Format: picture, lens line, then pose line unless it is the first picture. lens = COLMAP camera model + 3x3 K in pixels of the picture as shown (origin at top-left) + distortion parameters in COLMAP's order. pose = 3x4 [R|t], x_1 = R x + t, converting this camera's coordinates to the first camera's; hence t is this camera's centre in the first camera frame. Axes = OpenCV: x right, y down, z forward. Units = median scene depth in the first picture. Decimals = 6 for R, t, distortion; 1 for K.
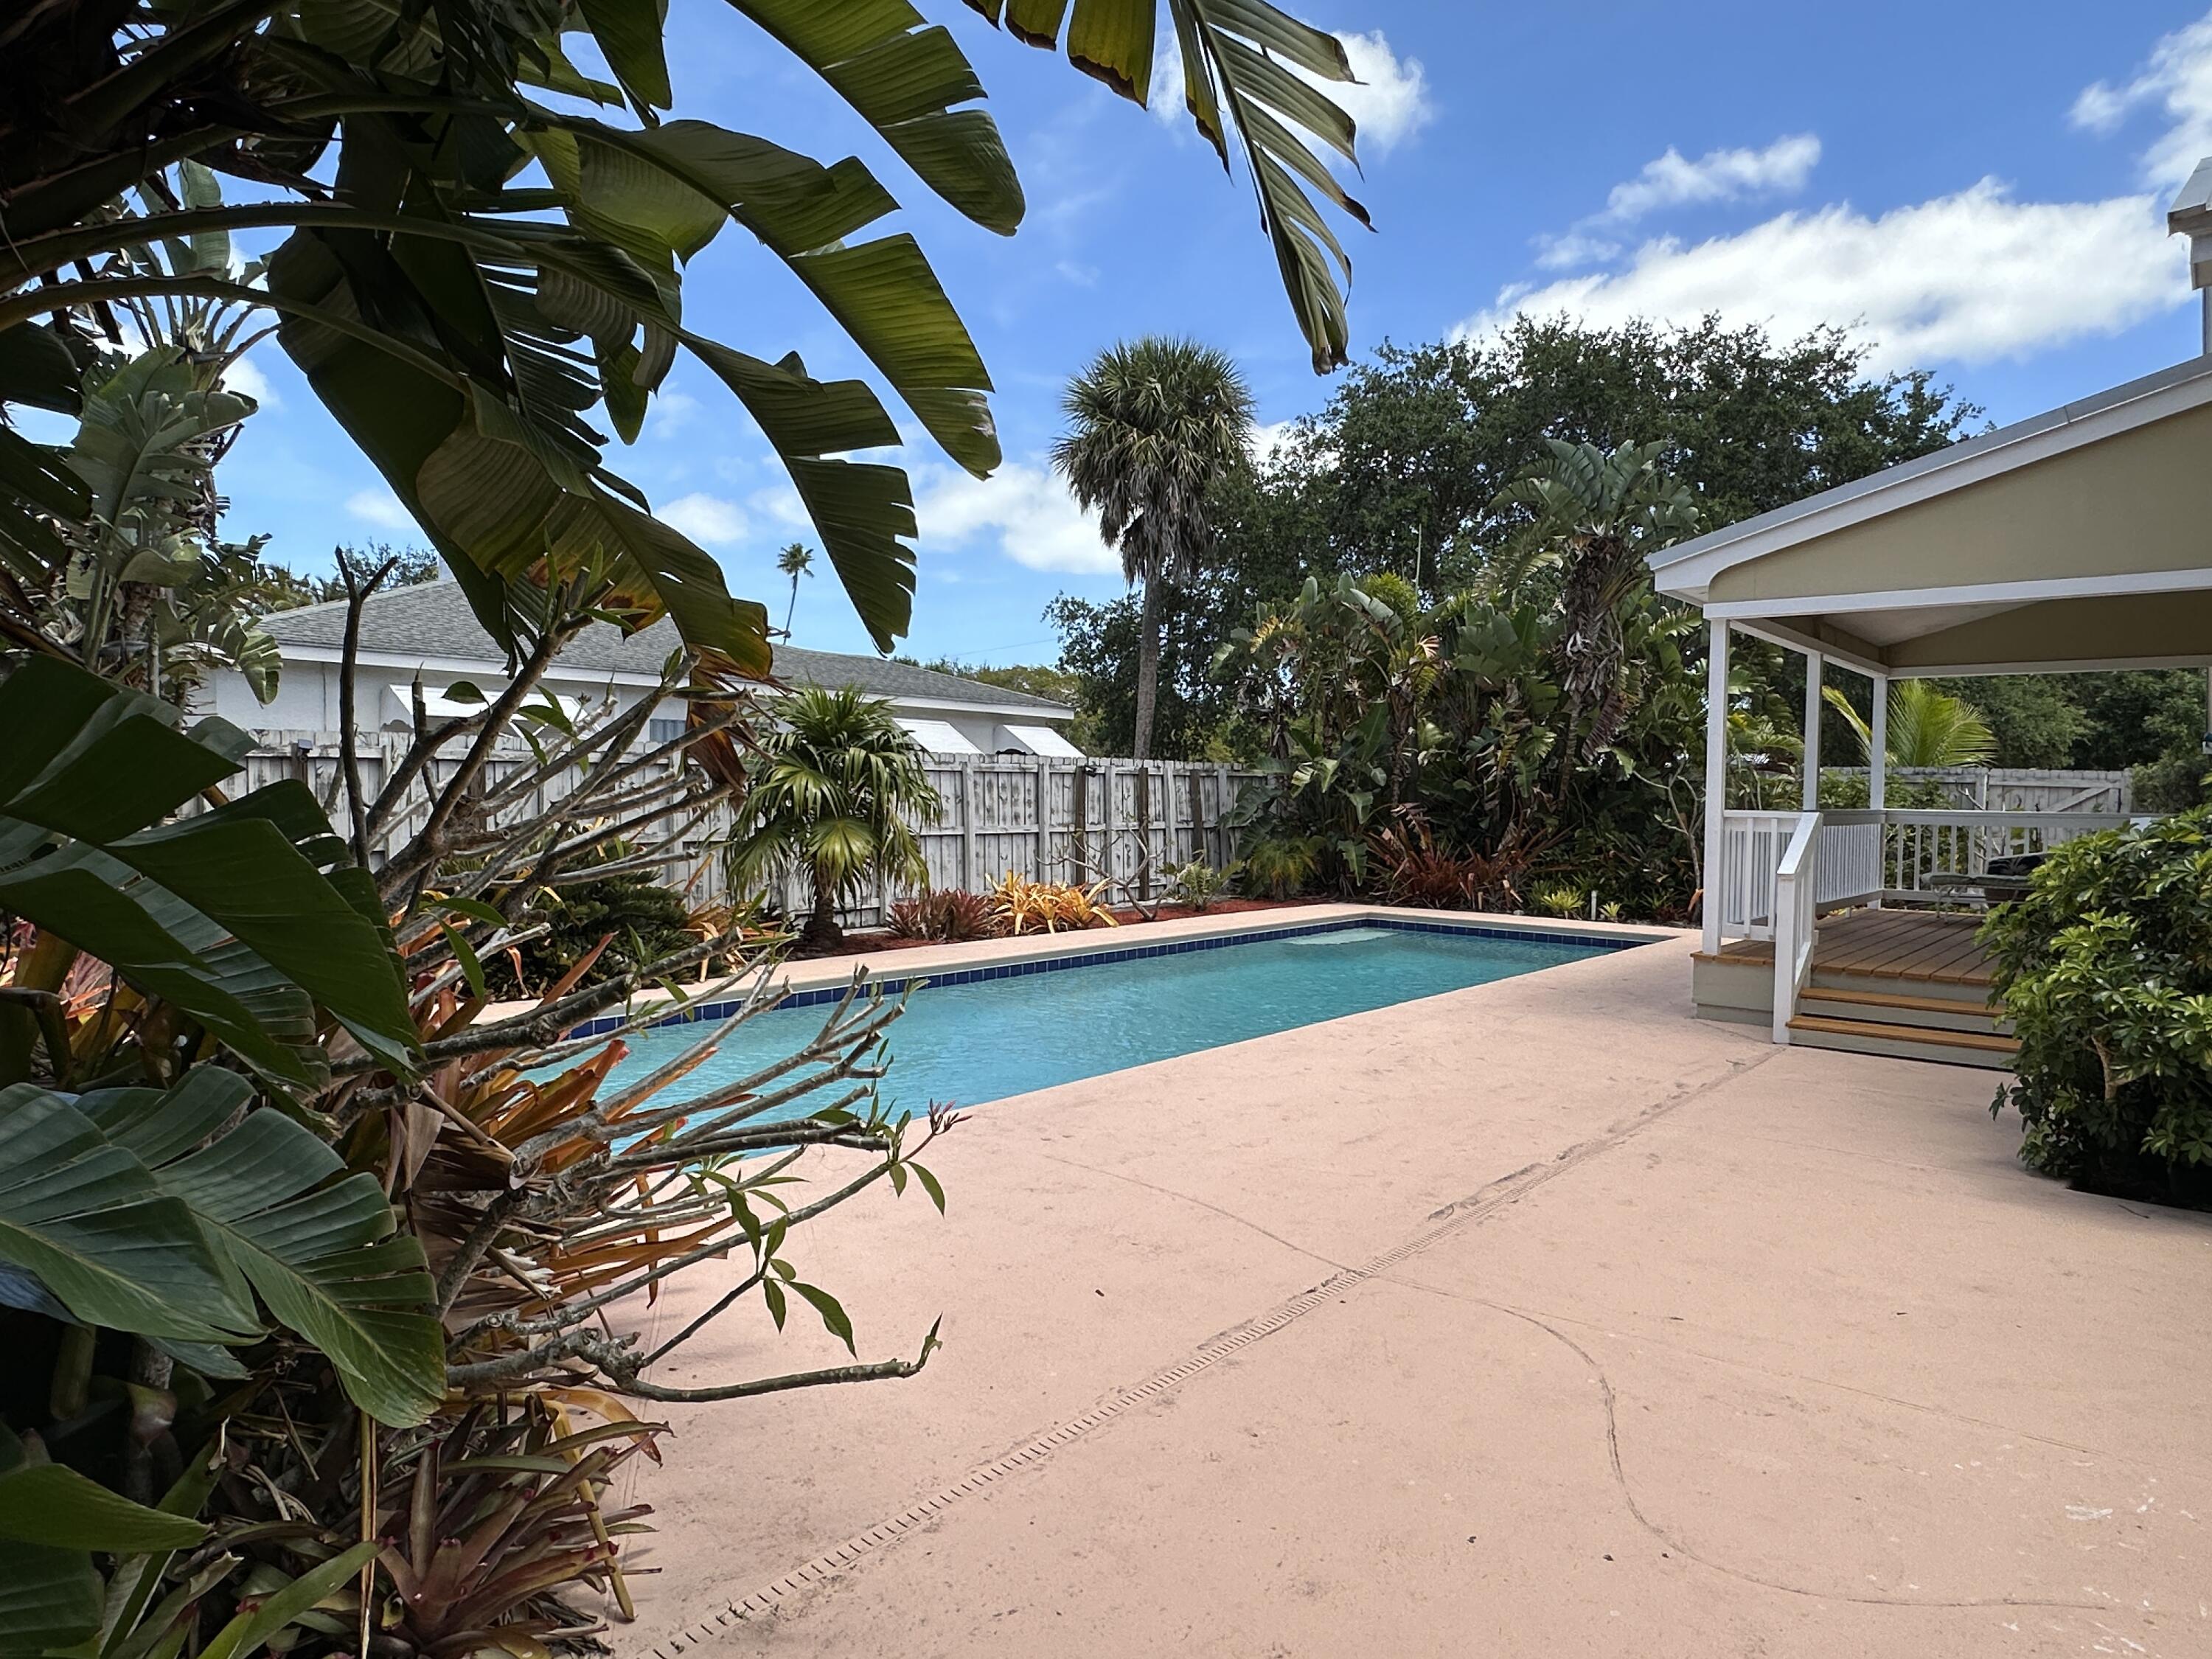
lens RADIAL K [[1359.0, 0, 1106.0], [0, 1359.0, 829.5], [0, 0, 1]] dist [0.000220, -0.000039]
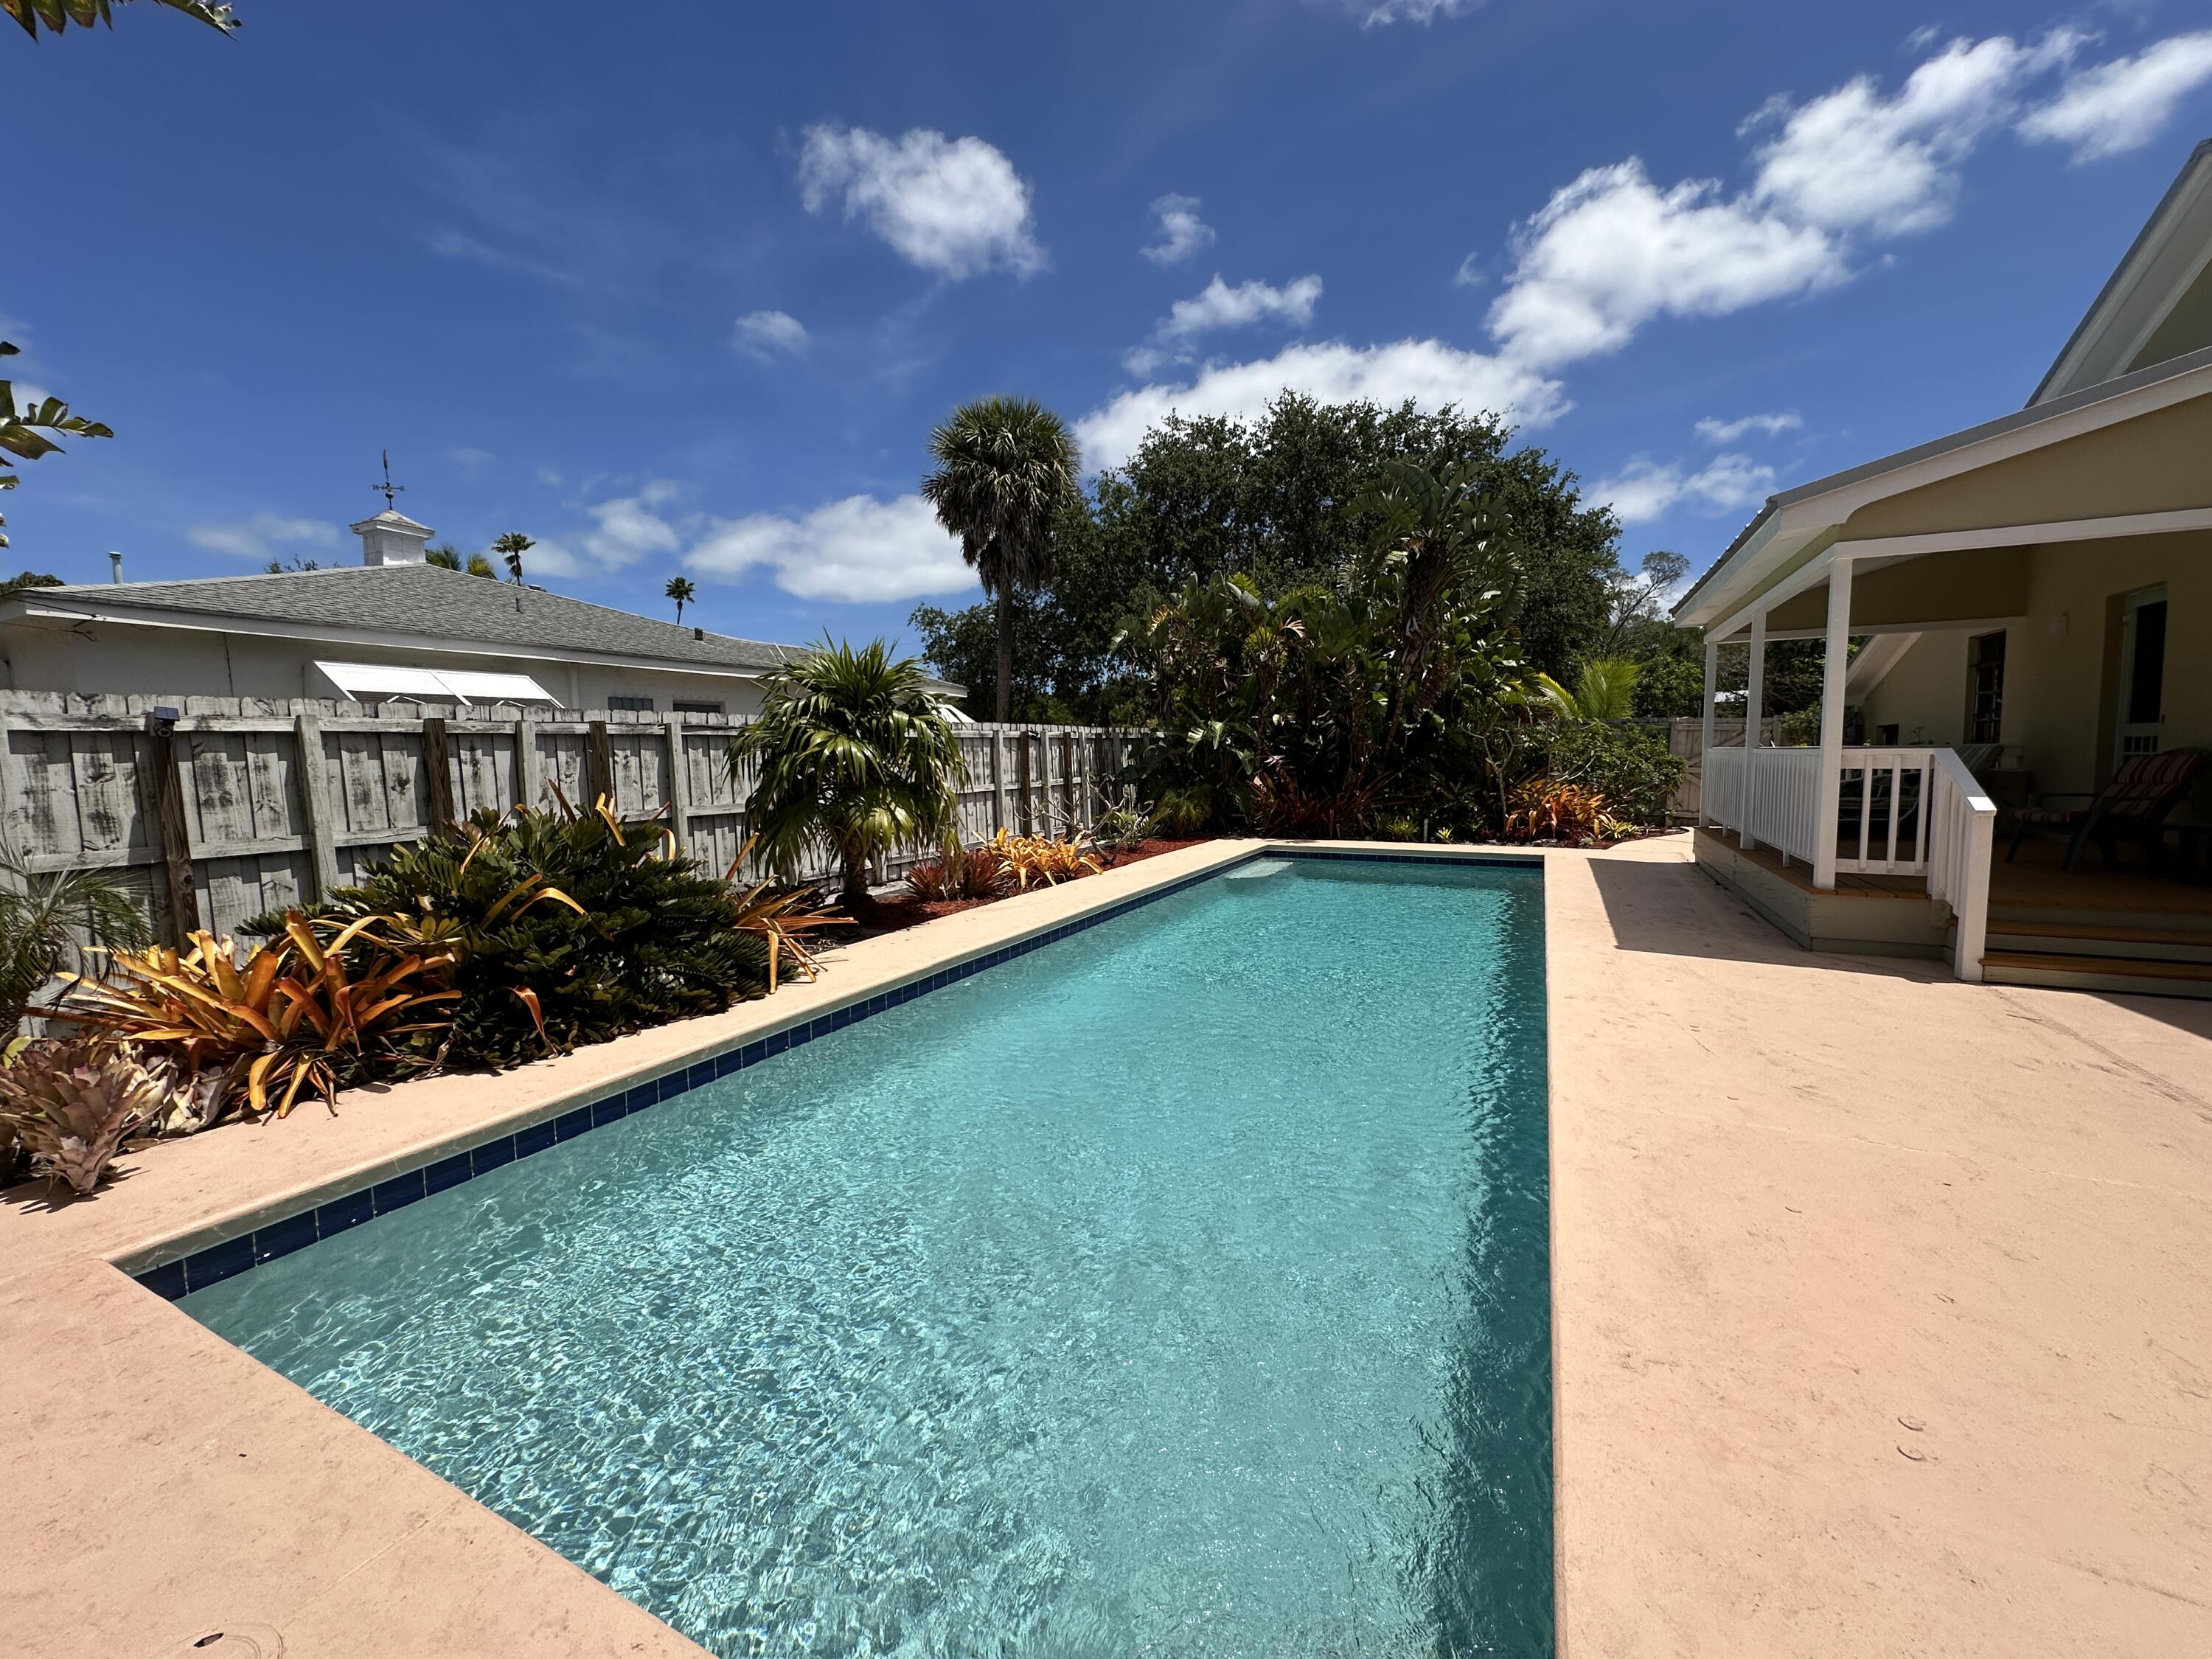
lens RADIAL K [[880.6, 0, 1106.0], [0, 880.6, 829.5], [0, 0, 1]] dist [0.000864, 0.000520]
pose [[0.973404, -0.048171, 0.223974, -0.110684], [0.035364, 0.997520, 0.060849, -0.006044], [-0.226350, -0.051310, 0.972694, 0.225369]]
